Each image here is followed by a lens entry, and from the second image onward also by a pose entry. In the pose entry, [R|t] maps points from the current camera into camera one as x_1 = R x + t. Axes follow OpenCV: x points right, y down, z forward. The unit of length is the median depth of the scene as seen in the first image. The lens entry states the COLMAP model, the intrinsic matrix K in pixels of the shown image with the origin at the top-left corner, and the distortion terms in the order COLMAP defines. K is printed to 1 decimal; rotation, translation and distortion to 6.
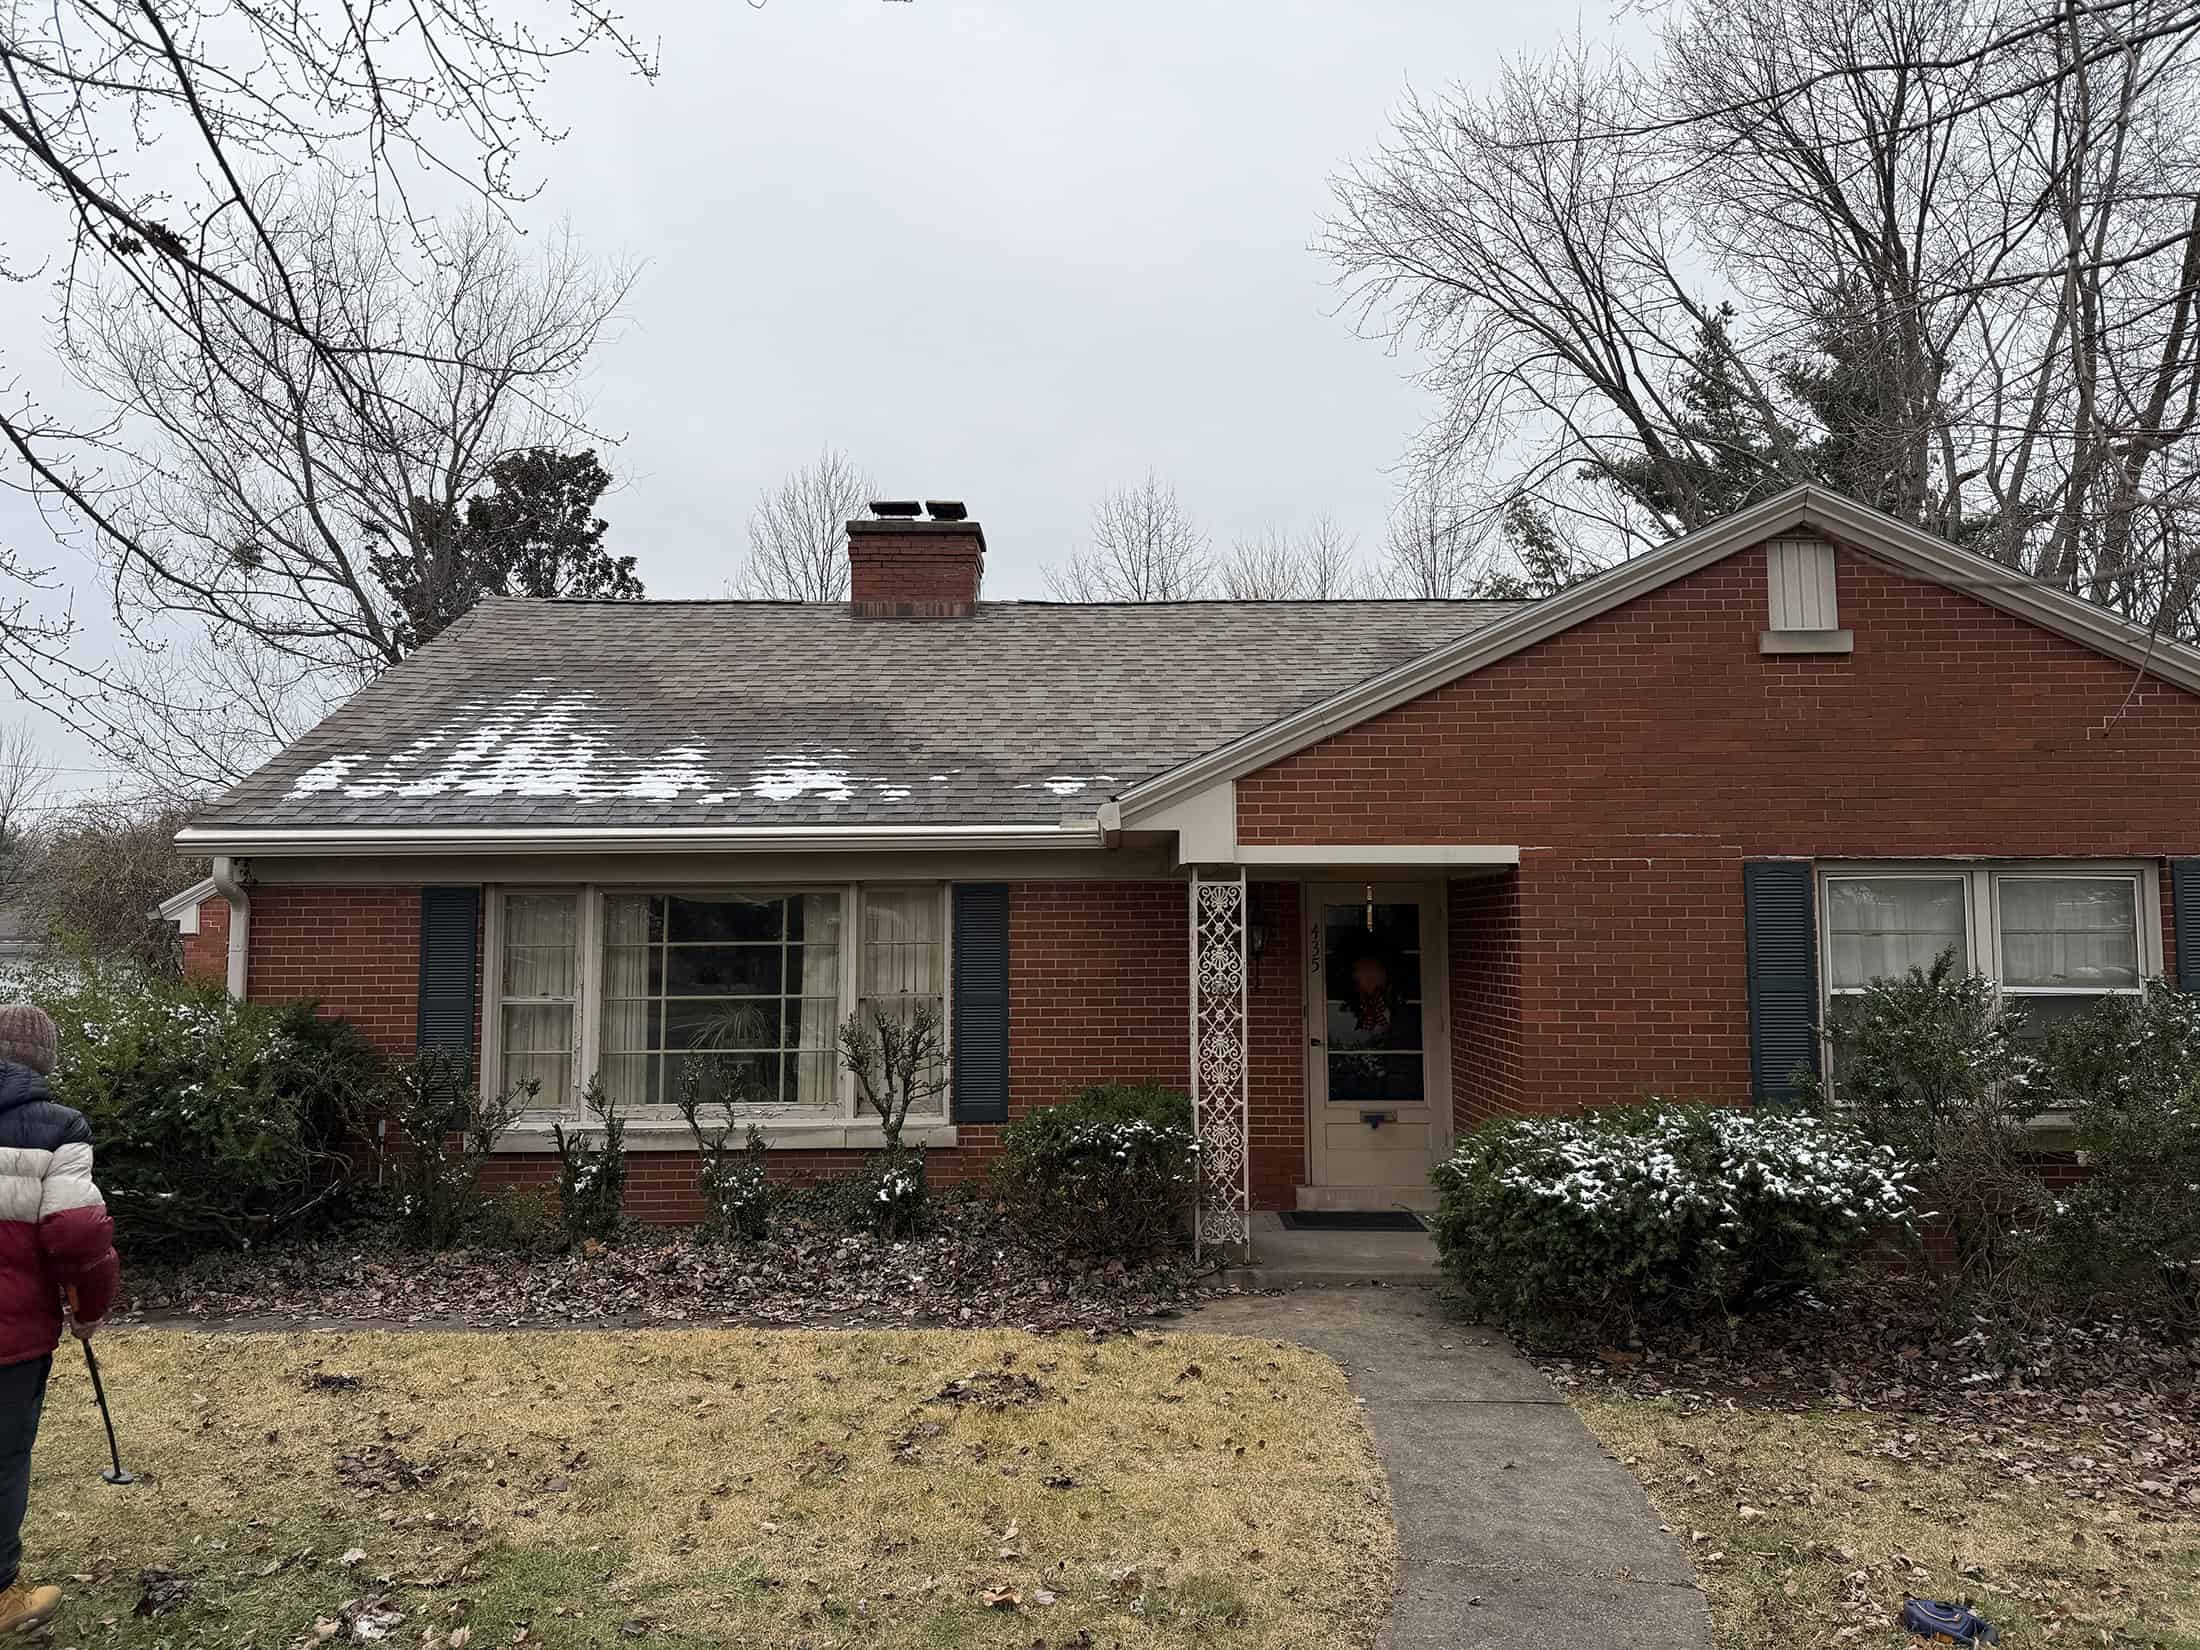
lens RADIAL K [[1559.6, 0, 1100.0], [0, 1559.6, 825.0], [0, 0, 1]] dist [0.086569, -0.079566]
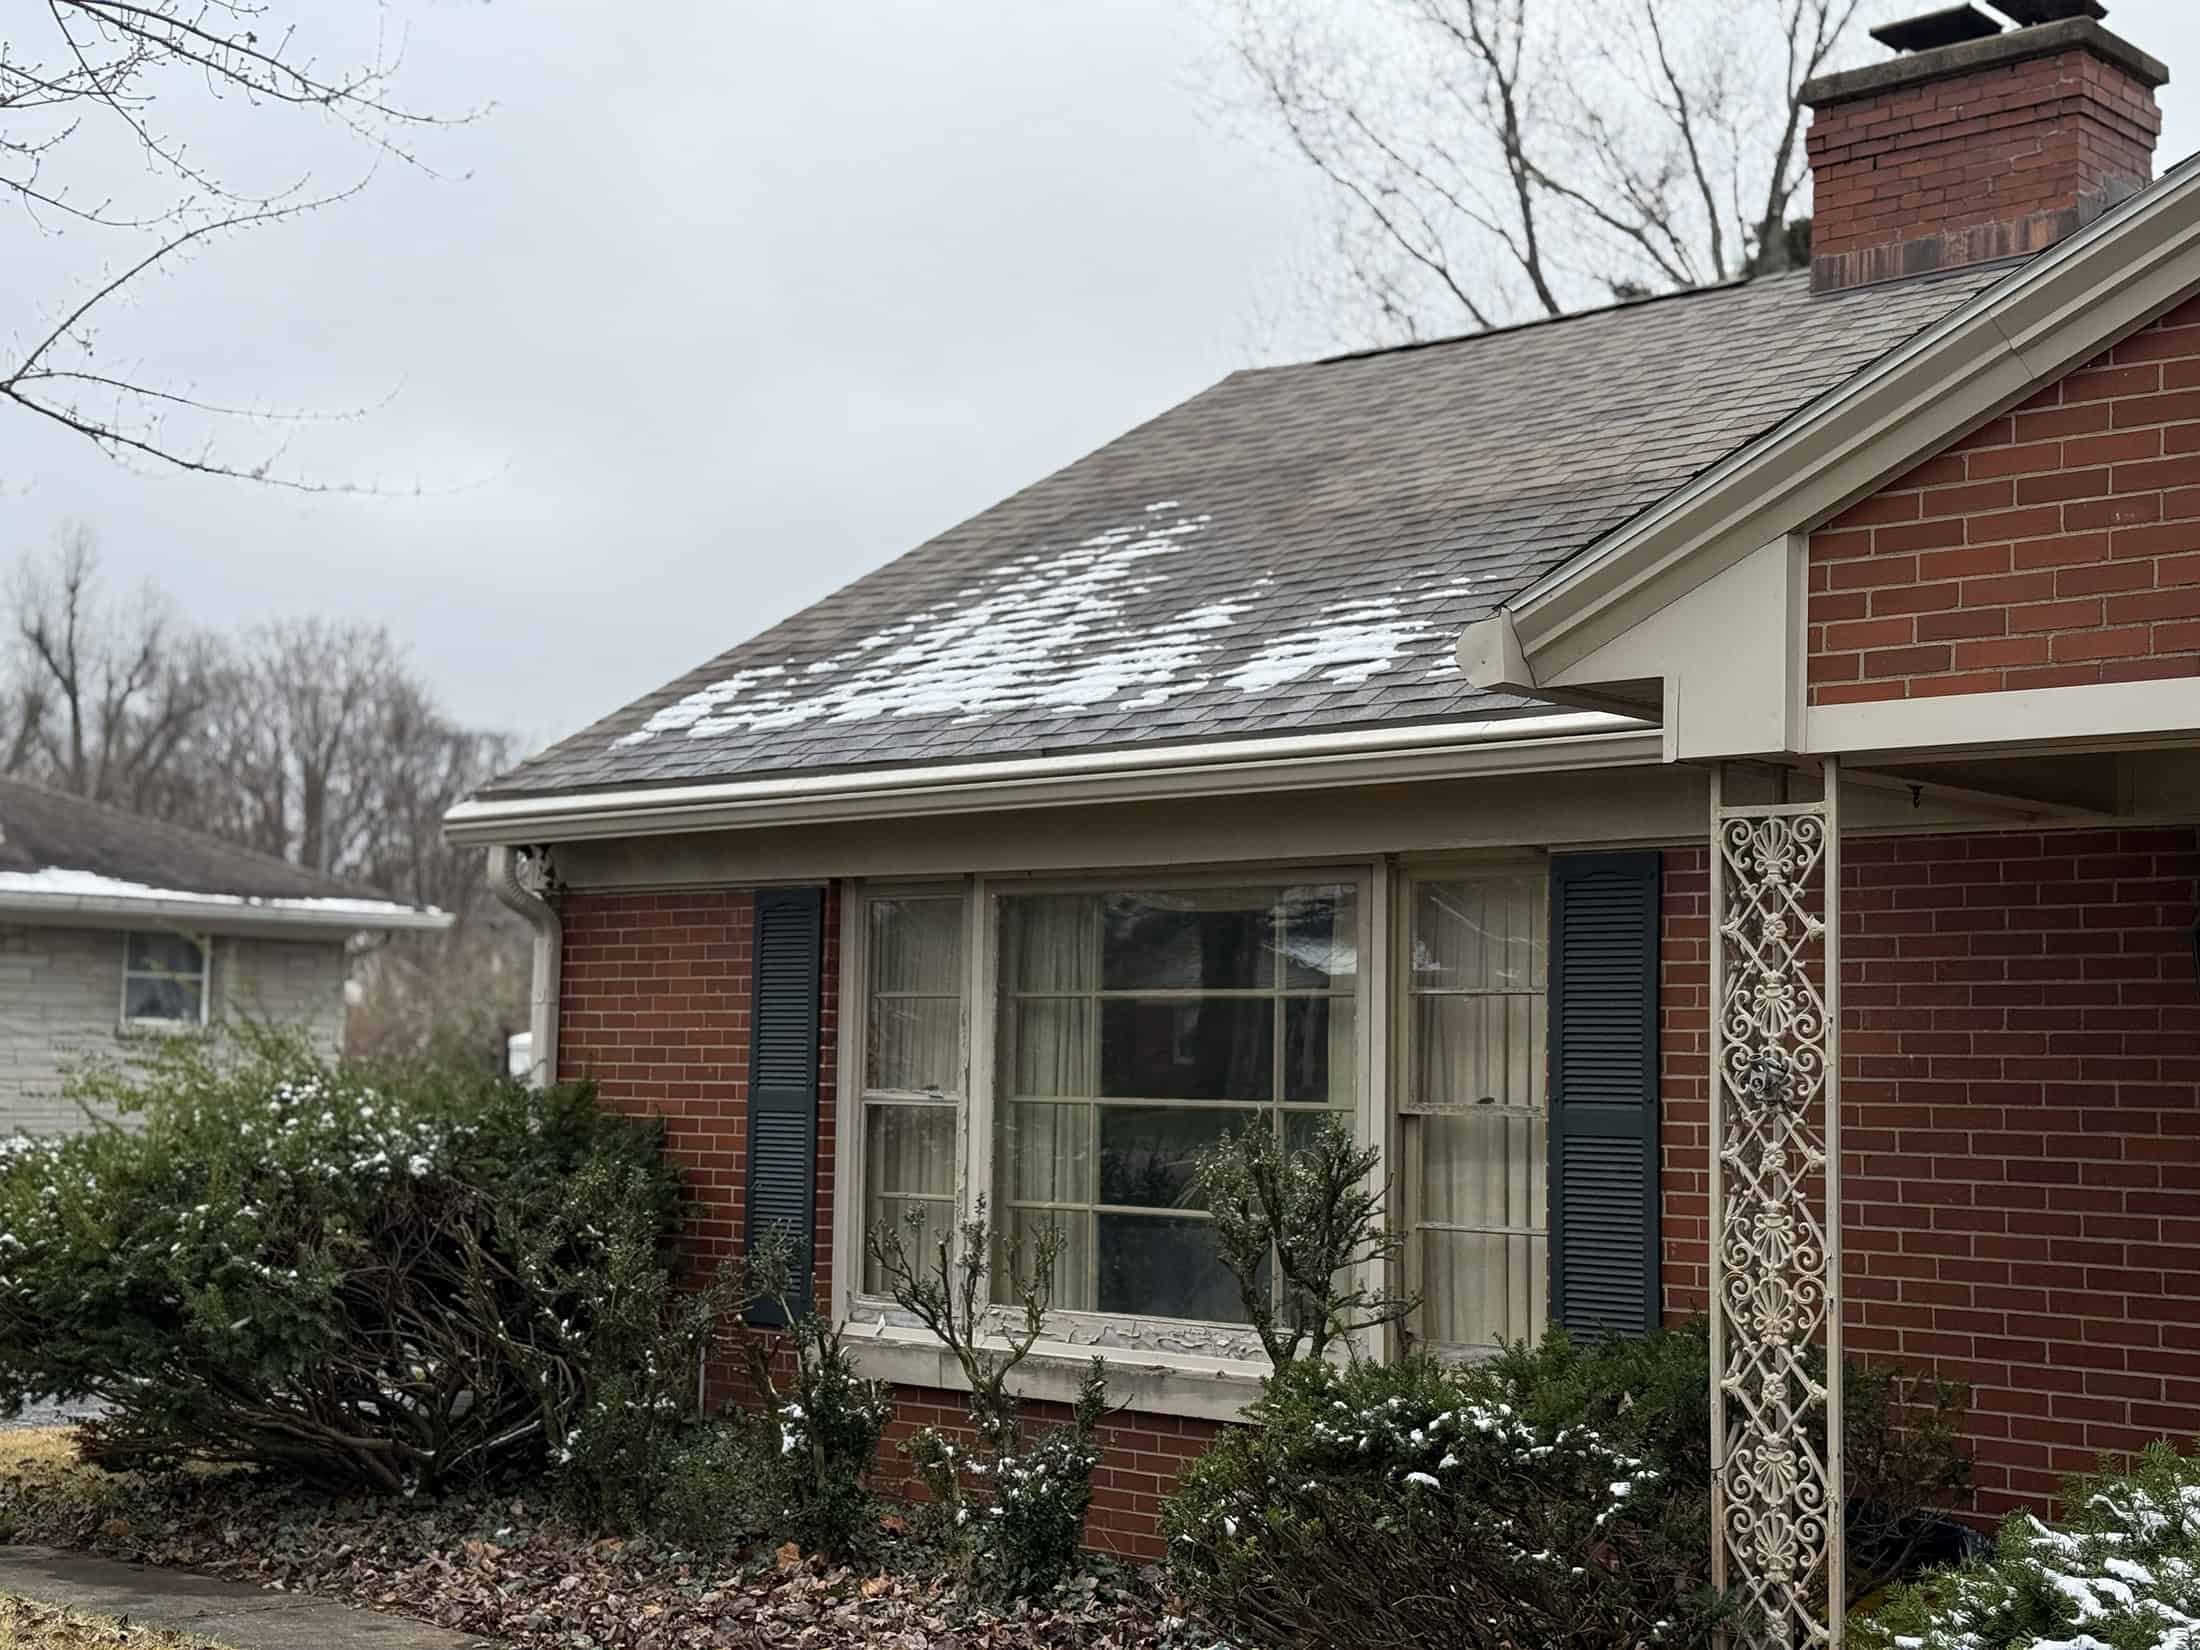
lens RADIAL K [[3068.1, 0, 1100.0], [0, 3068.1, 825.0], [0, 0, 1]] dist [0.246359, -0.171577]
pose [[0.740352, -0.037641, -0.671165, 0.401820], [0.029840, 0.999287, -0.023127, 0.046704], [0.671557, -0.002905, 0.740947, 0.284445]]
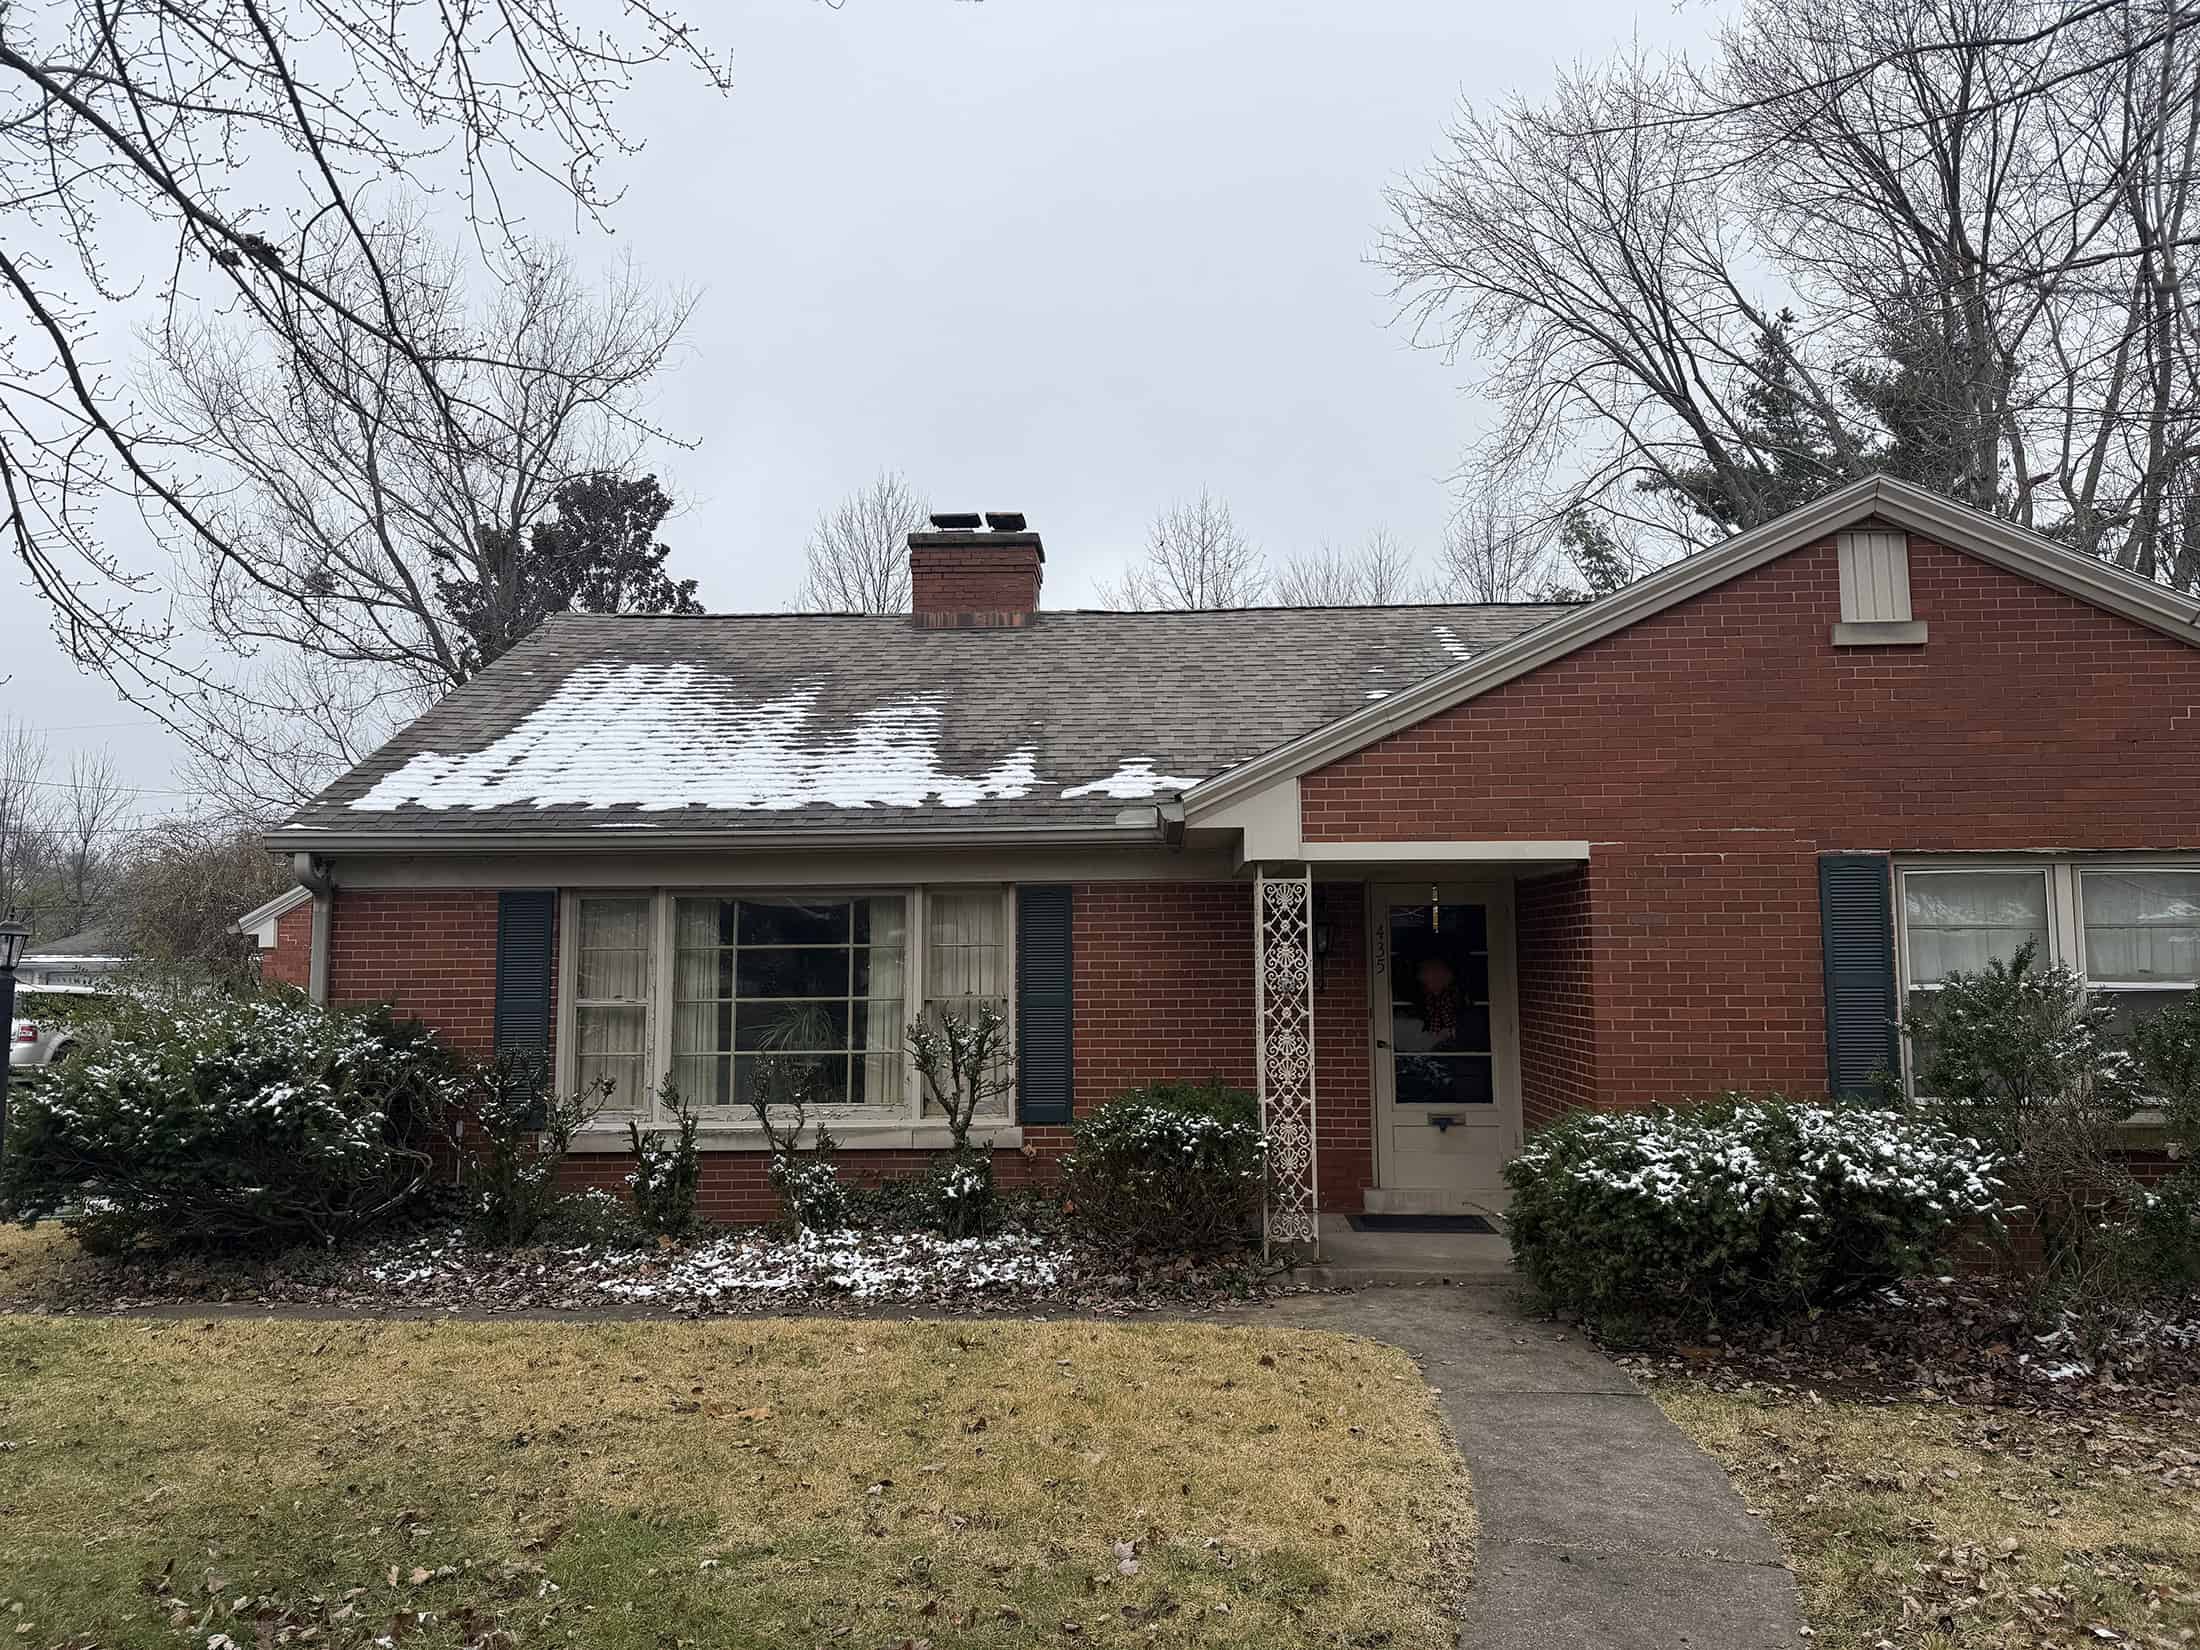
lens RADIAL K [[1563.7, 0, 1100.0], [0, 1563.7, 825.0], [0, 0, 1]] dist [0.085487, -0.077932]
pose [[0.999413, -0.006276, -0.033687, -0.006813], [0.005779, 0.999874, -0.014812, 0.013813], [0.033776, 0.014608, 0.999323, -0.006225]]
